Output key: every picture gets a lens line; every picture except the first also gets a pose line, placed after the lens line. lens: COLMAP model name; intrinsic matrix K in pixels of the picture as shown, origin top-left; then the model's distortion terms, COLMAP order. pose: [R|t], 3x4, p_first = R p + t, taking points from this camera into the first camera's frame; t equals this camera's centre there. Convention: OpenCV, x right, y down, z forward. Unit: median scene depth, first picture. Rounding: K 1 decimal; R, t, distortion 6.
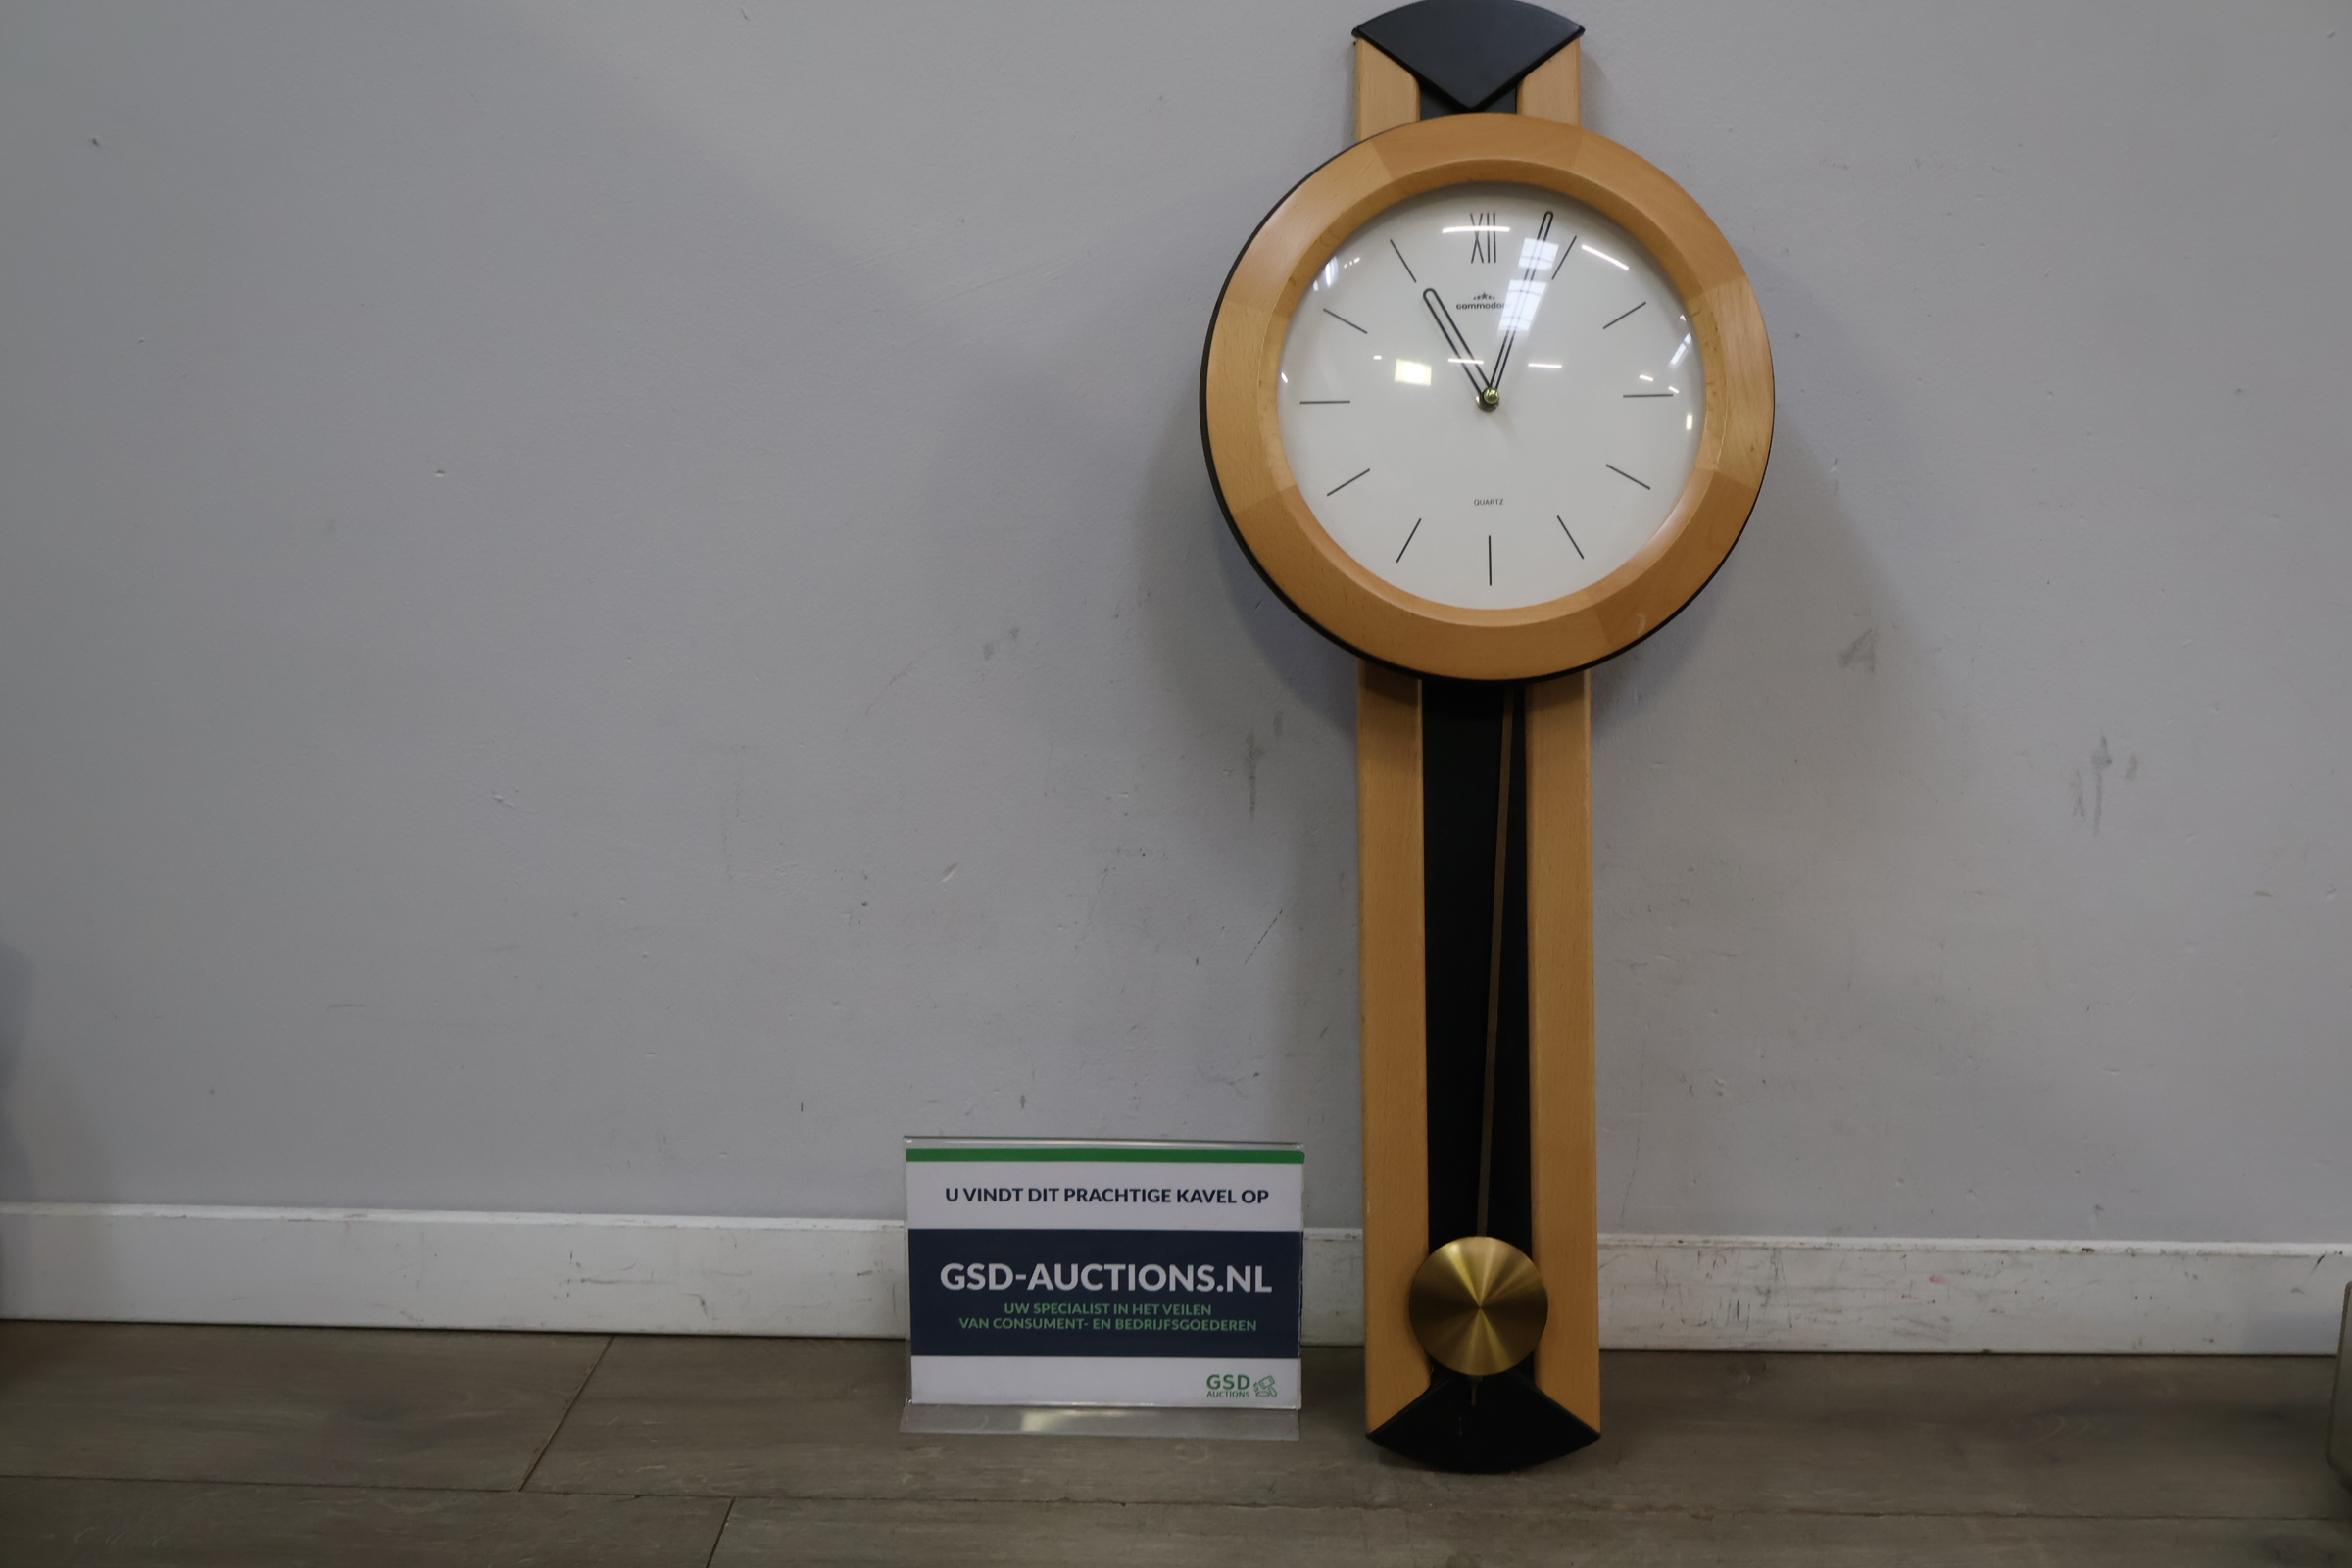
lens RADIAL K [[2123.4, 0, 1161.3], [0, 2123.4, 803.4], [0, 0, 1]] dist [0.027542, -0.016114]
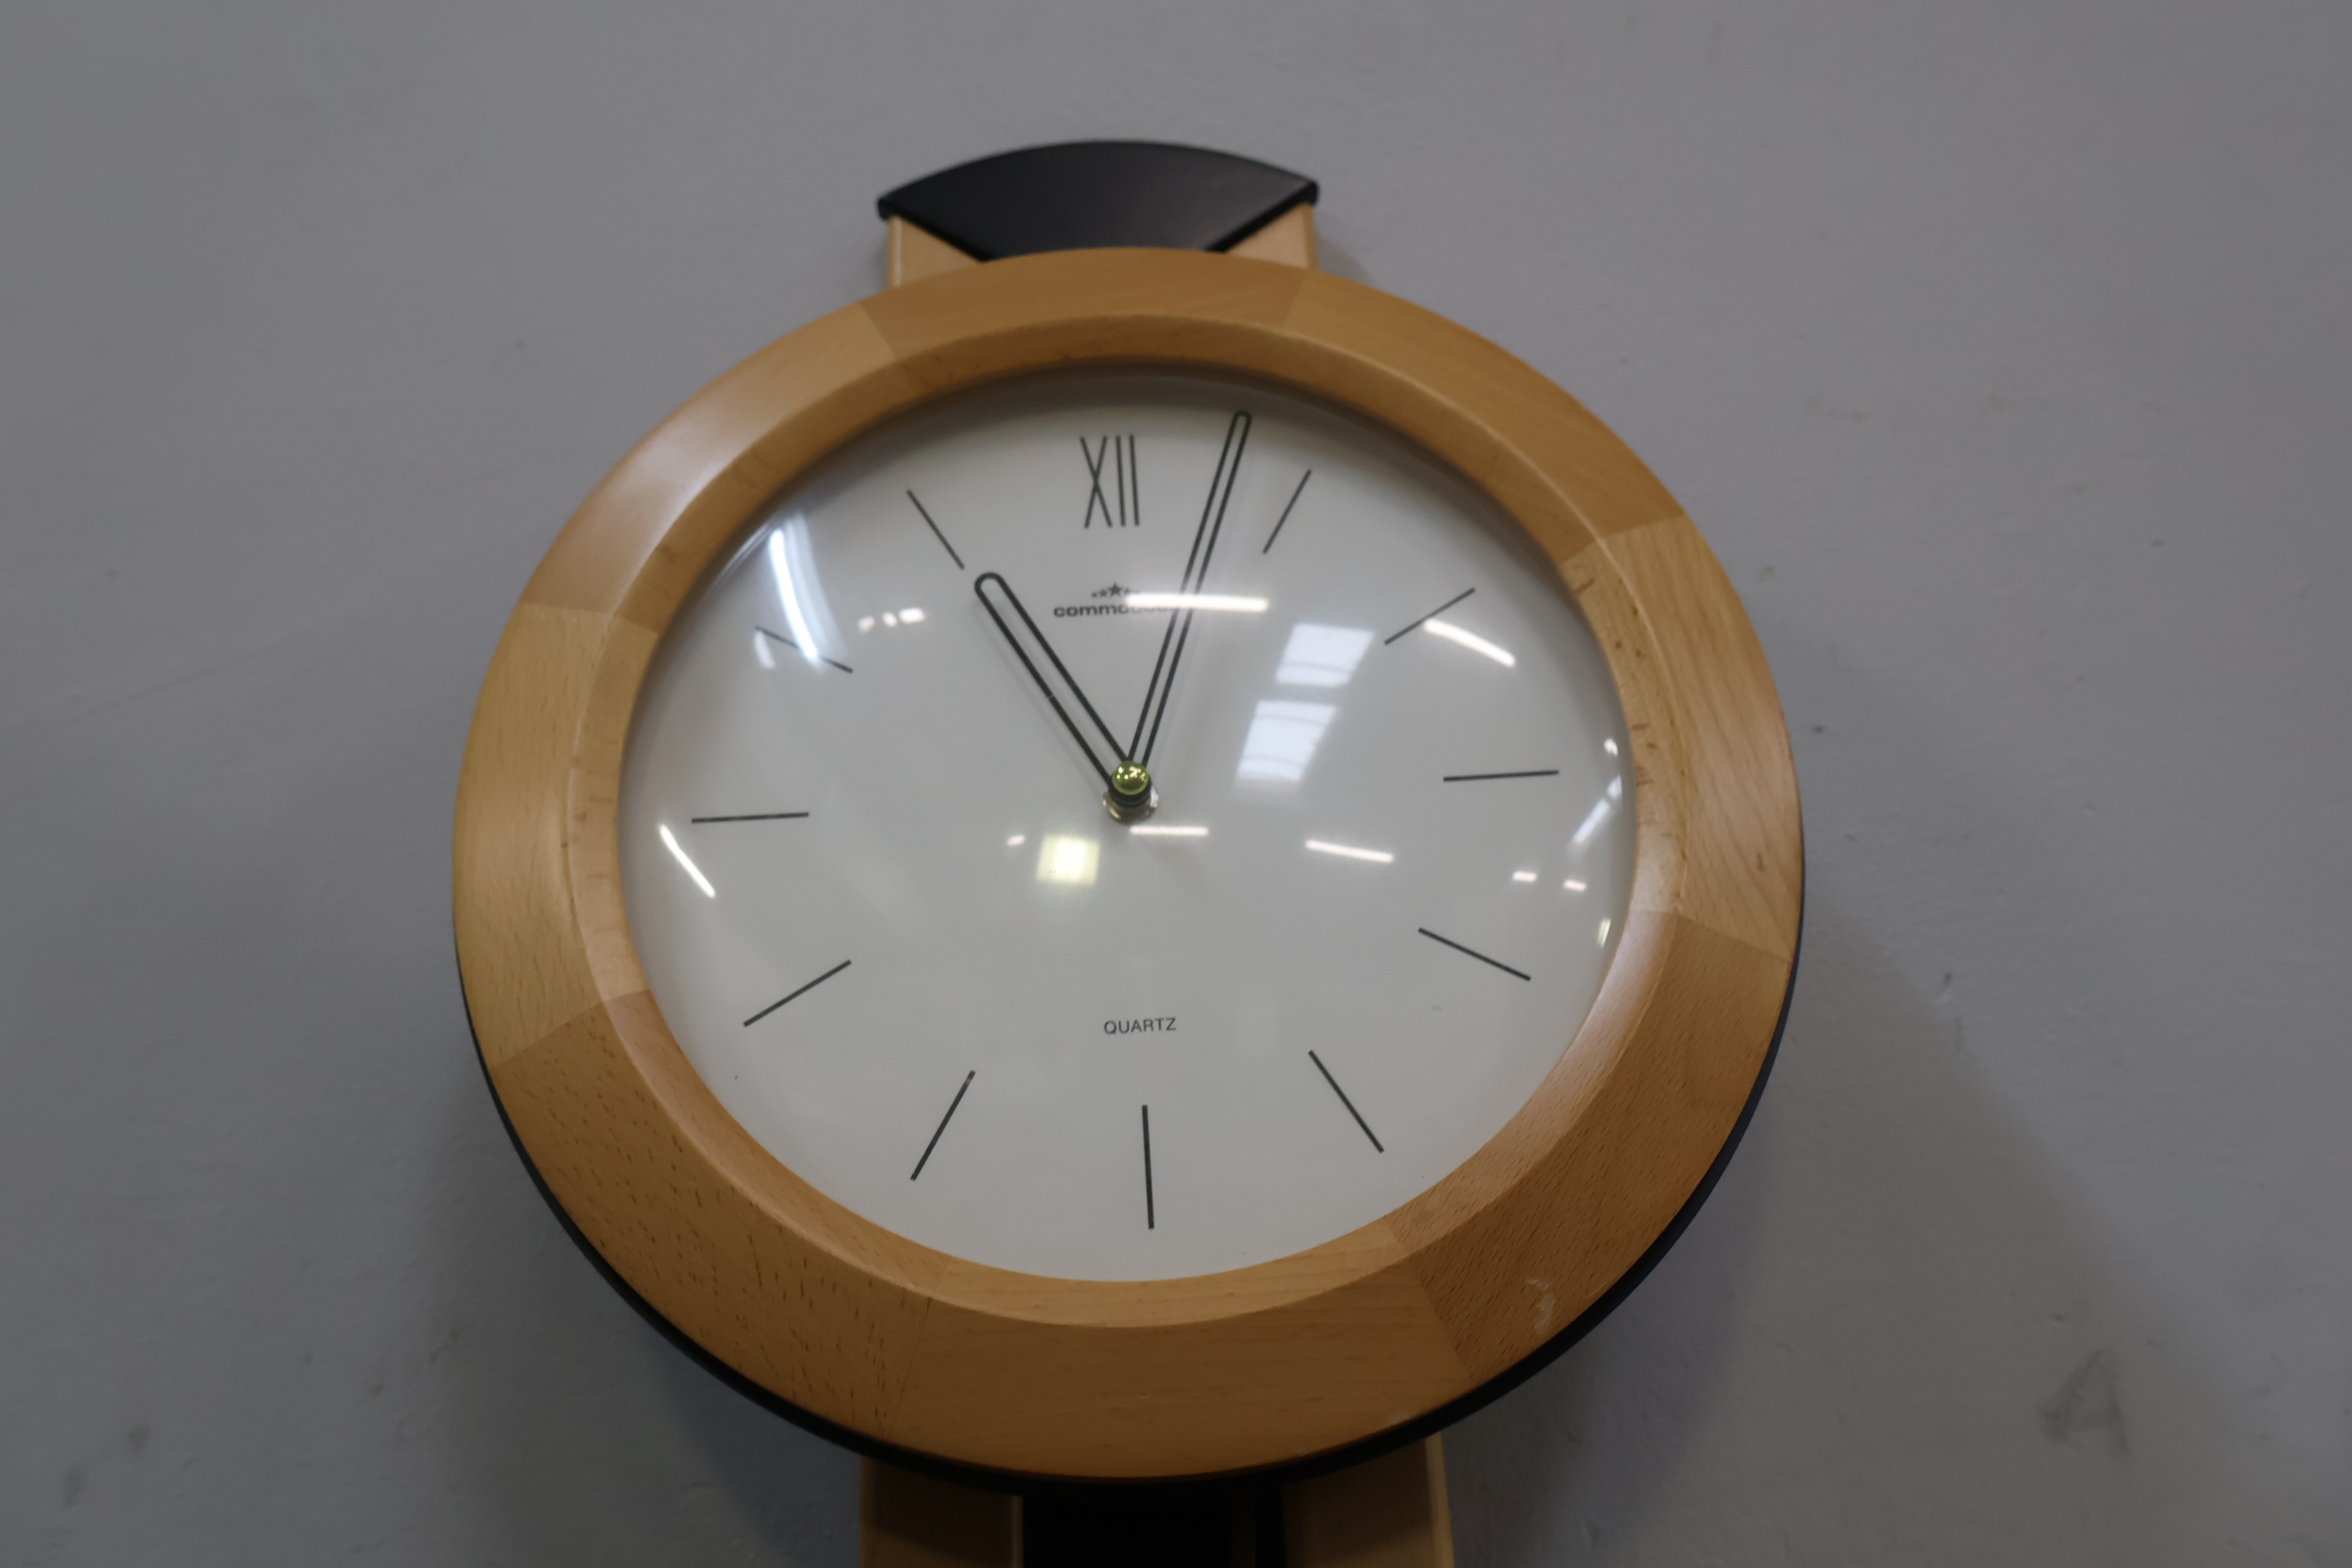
lens RADIAL K [[2123.4, 0, 1164.5], [0, 2123.4, 769.8], [0, 0, 1]] dist [0.027542, -0.016114]
pose [[0.999201, -0.039145, 0.008121, 0.148852], [0.038946, 0.907211, -0.418868, -0.014000], [0.009029, 0.418850, 0.908011, 0.575753]]
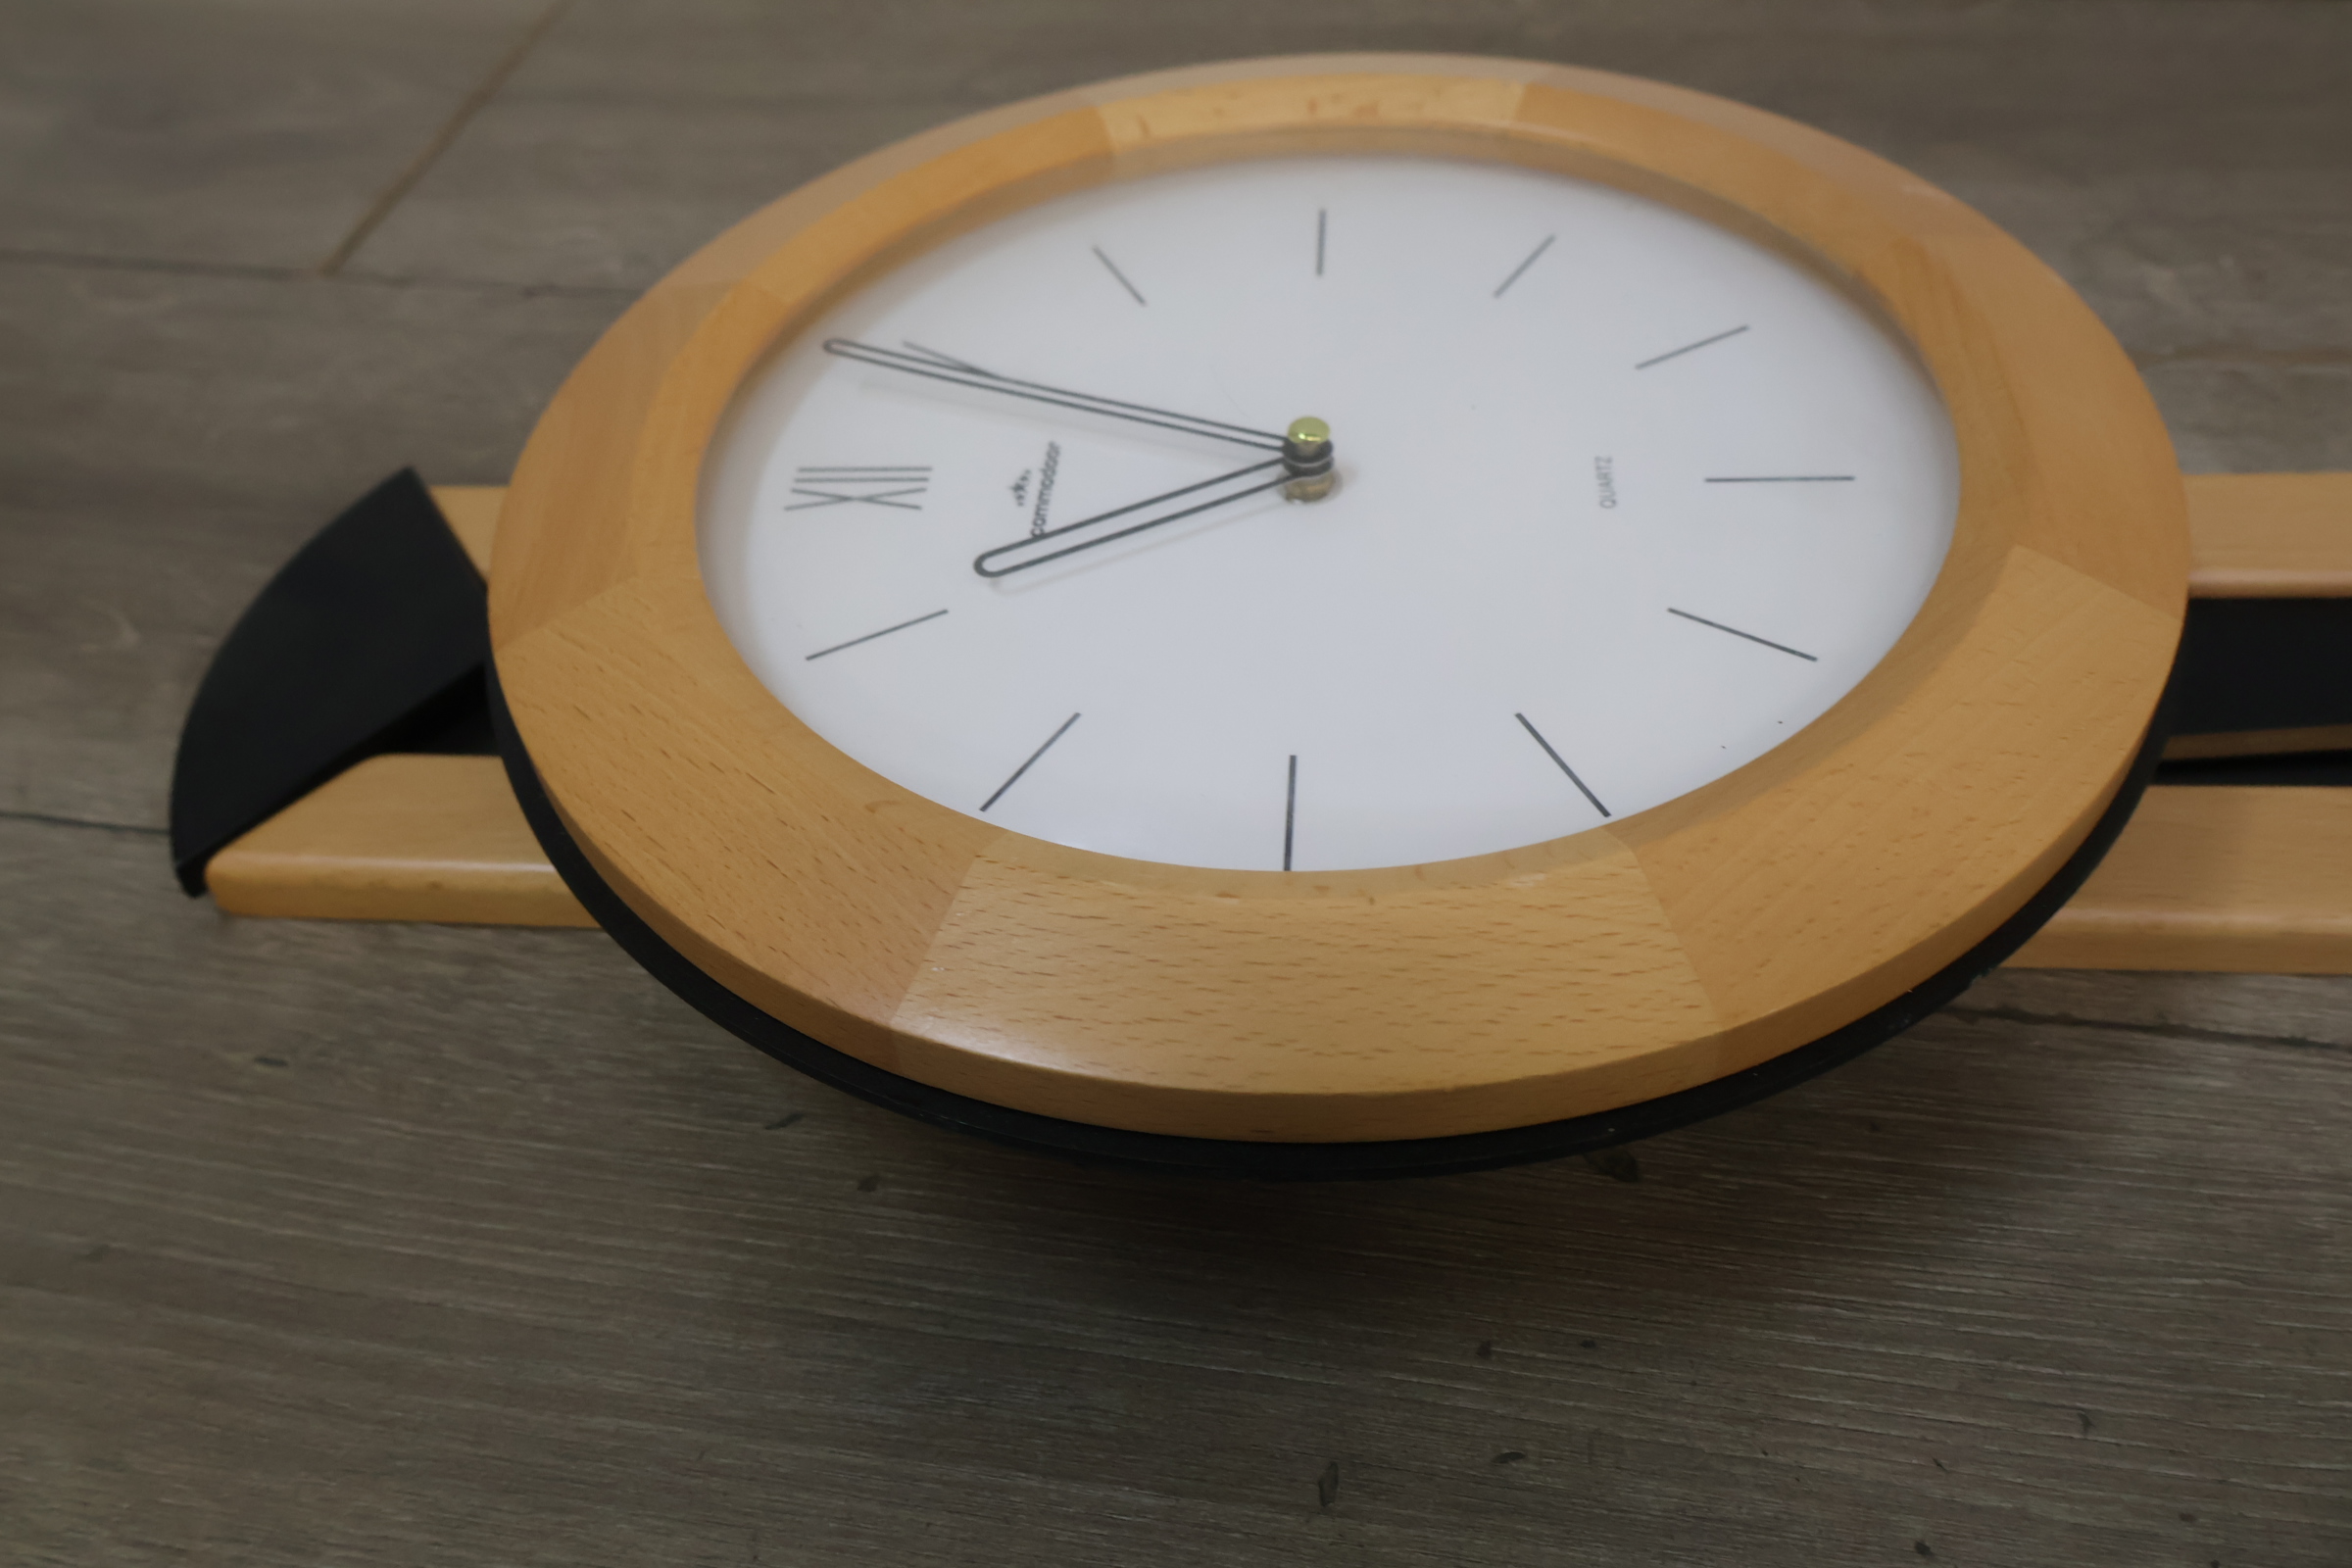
lens RADIAL K [[2123.4, 0, 1182.8], [0, 2123.4, 783.8], [0, 0, 1]] dist [0.027542, -0.016114]
pose [[0.979330, 0.066171, -0.191137, 0.014789], [0.052781, 0.828629, 0.557304, 0.136707], [0.195259, -0.555873, 0.808009, 0.518411]]
